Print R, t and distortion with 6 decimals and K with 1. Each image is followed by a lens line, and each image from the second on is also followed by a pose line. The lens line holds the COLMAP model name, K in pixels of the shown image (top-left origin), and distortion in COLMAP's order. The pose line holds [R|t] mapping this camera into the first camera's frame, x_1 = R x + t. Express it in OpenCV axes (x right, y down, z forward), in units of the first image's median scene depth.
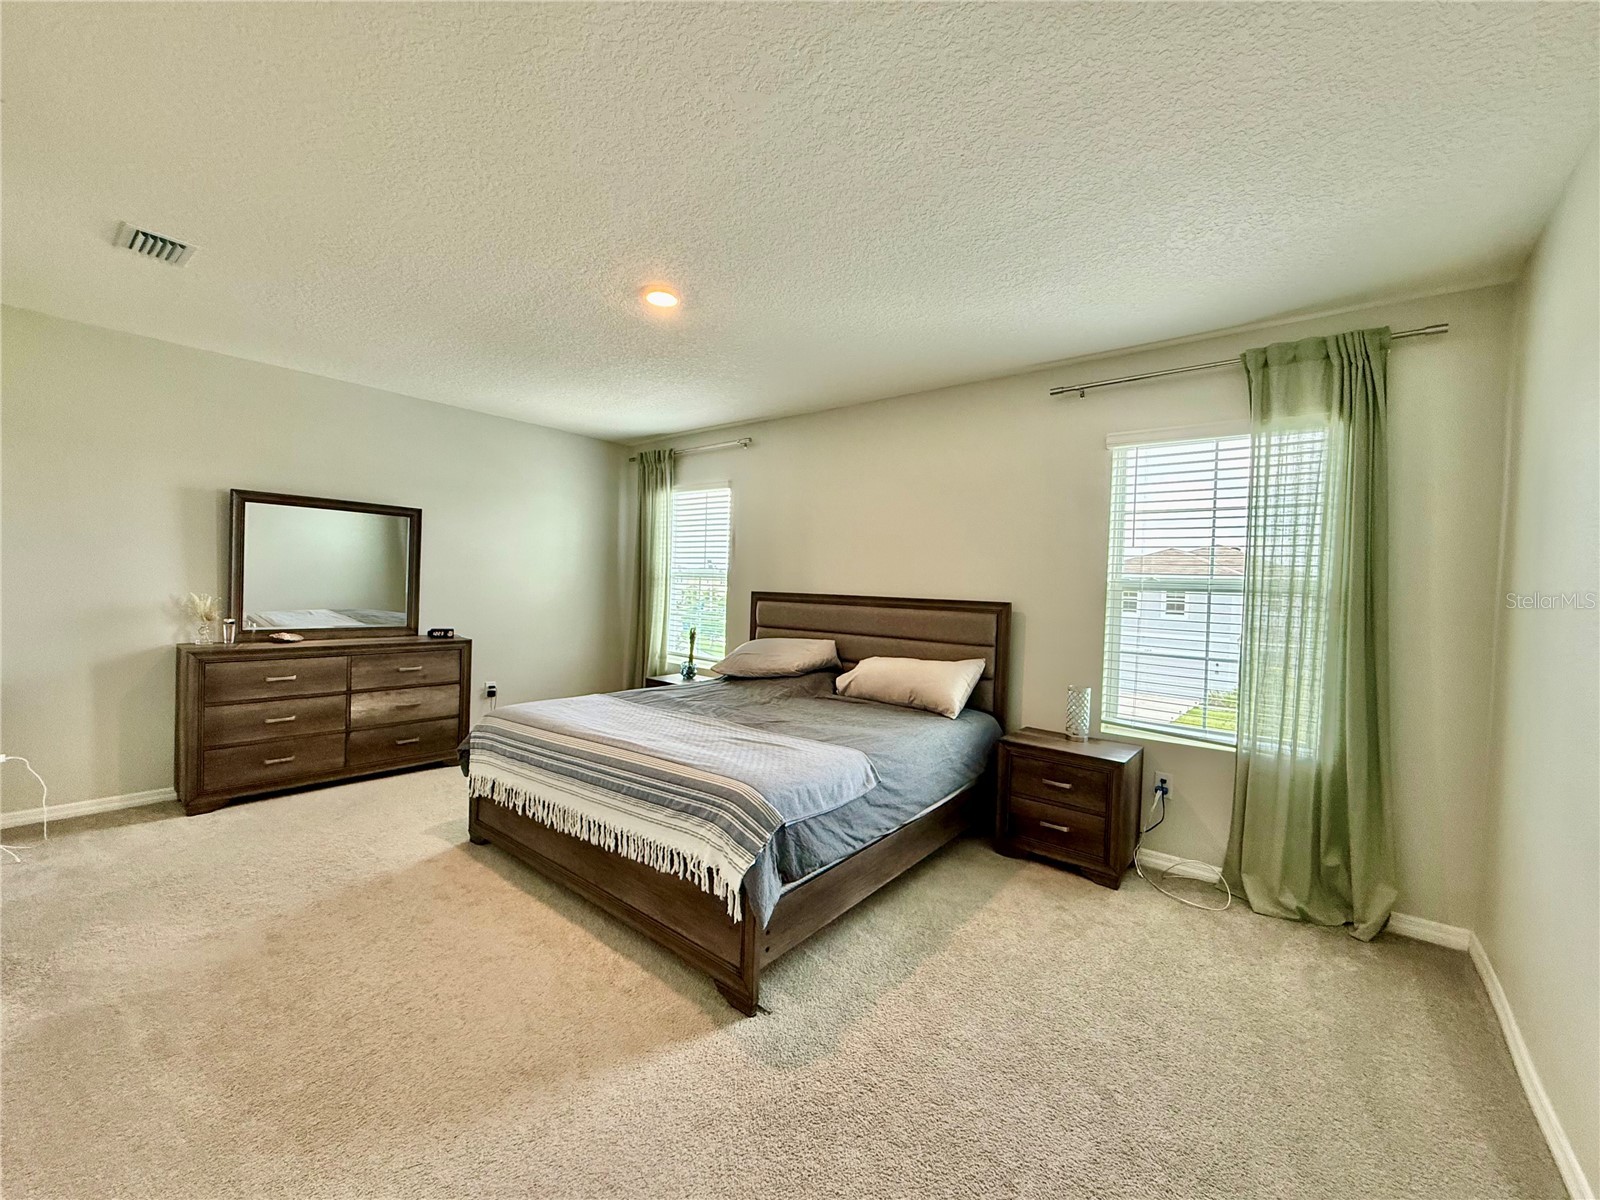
lens RADIAL K [[636.5, 0, 796.2], [0, 636.5, 600.2], [0, 0, 1]] dist [0.000819, 0.000237]
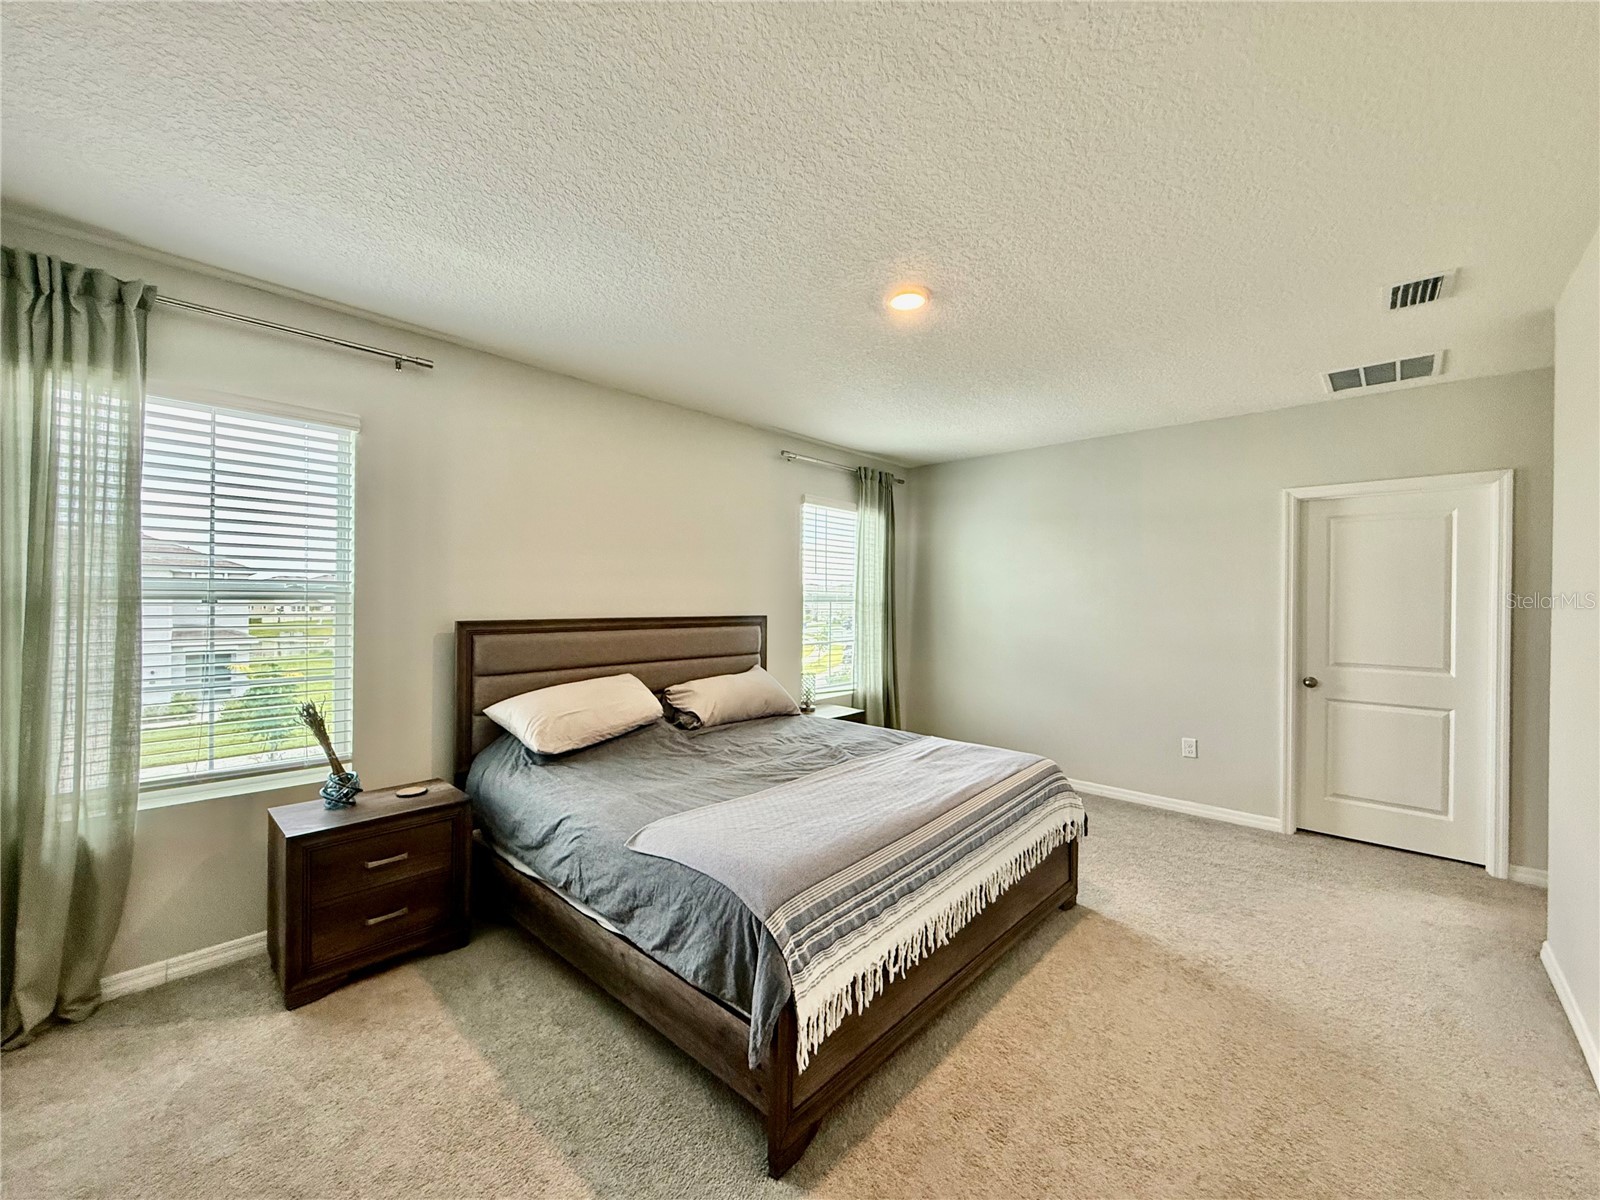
lens RADIAL K [[636.5, 0, 796.2], [0, 636.5, 600.2], [0, 0, 1]] dist [0.000819, 0.000237]
pose [[0.069151, -0.036398, 0.996942, -1.137670], [0.017360, 0.999227, 0.035277, -0.087054], [-0.997455, 0.014868, 0.069729, 1.105354]]
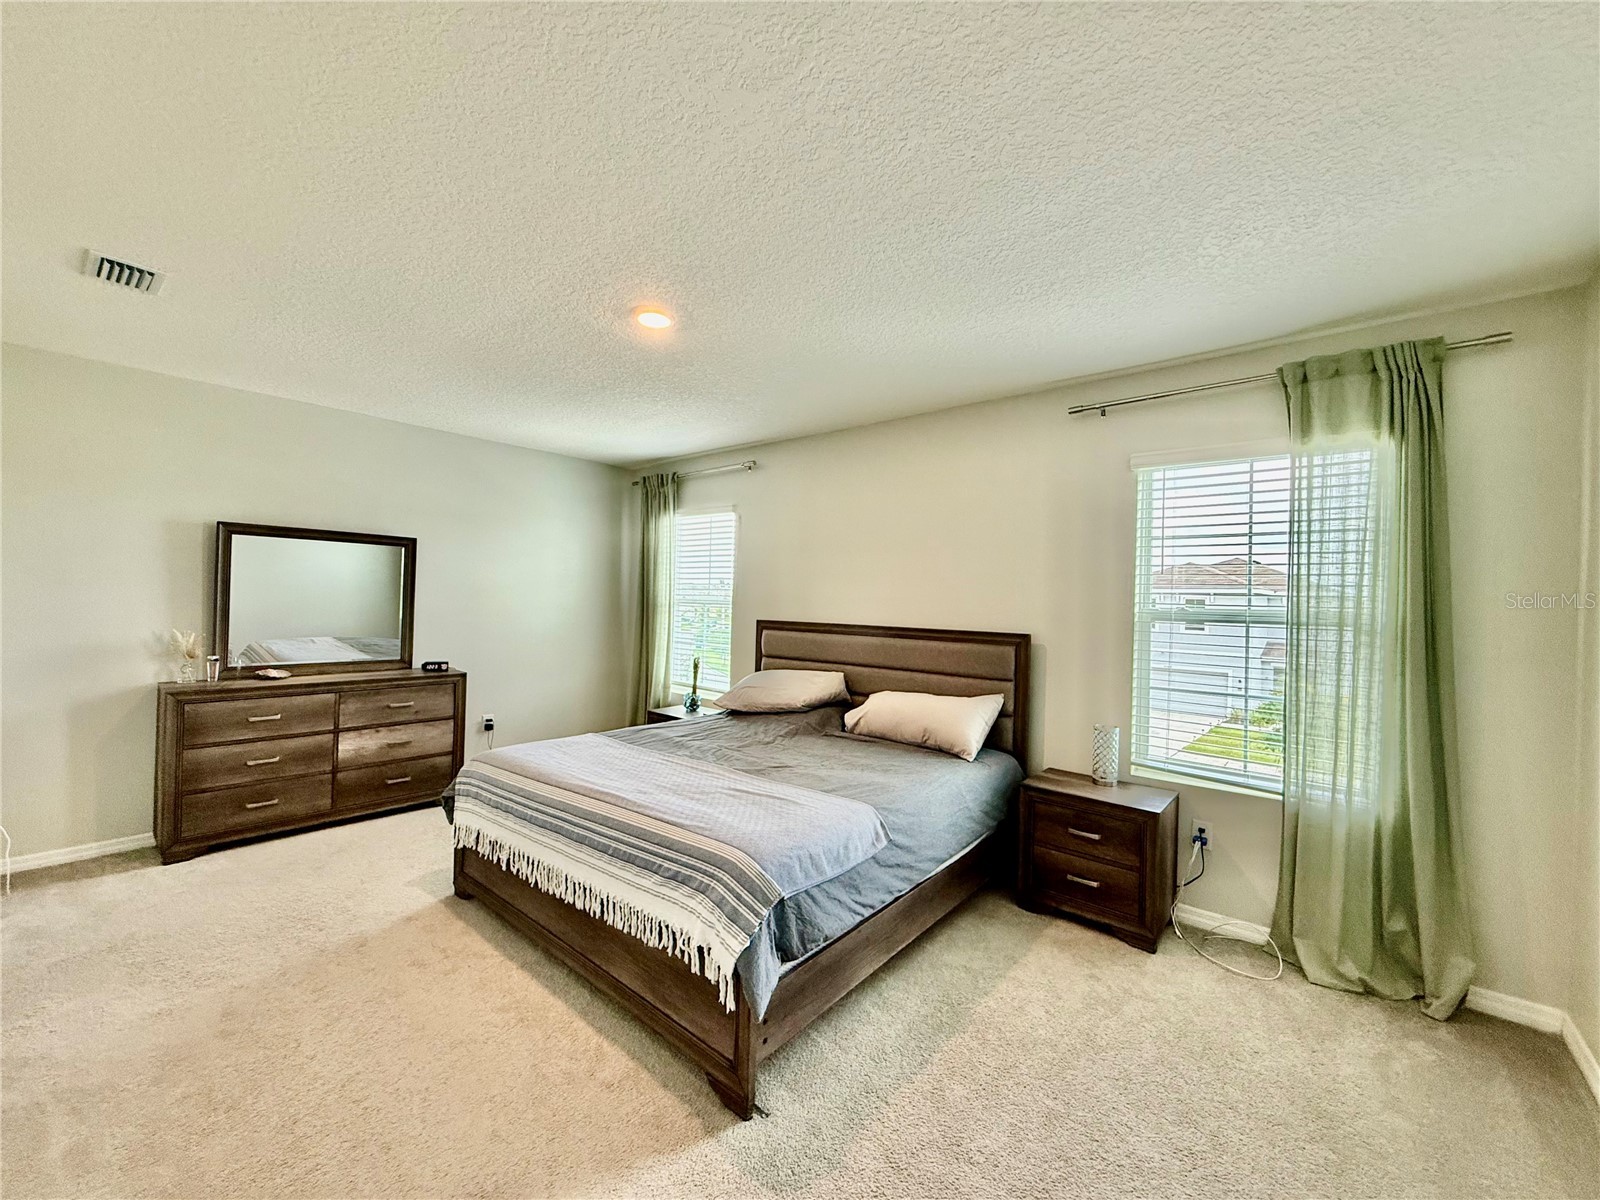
lens RADIAL K [[636.5, 0, 796.2], [0, 636.5, 600.2], [0, 0, 1]] dist [0.000819, 0.000237]
pose [[0.999763, -0.007678, -0.020349, 0.015658], [0.007161, 0.999653, -0.025360, -0.032127], [0.020536, 0.025209, 0.999471, 0.071082]]
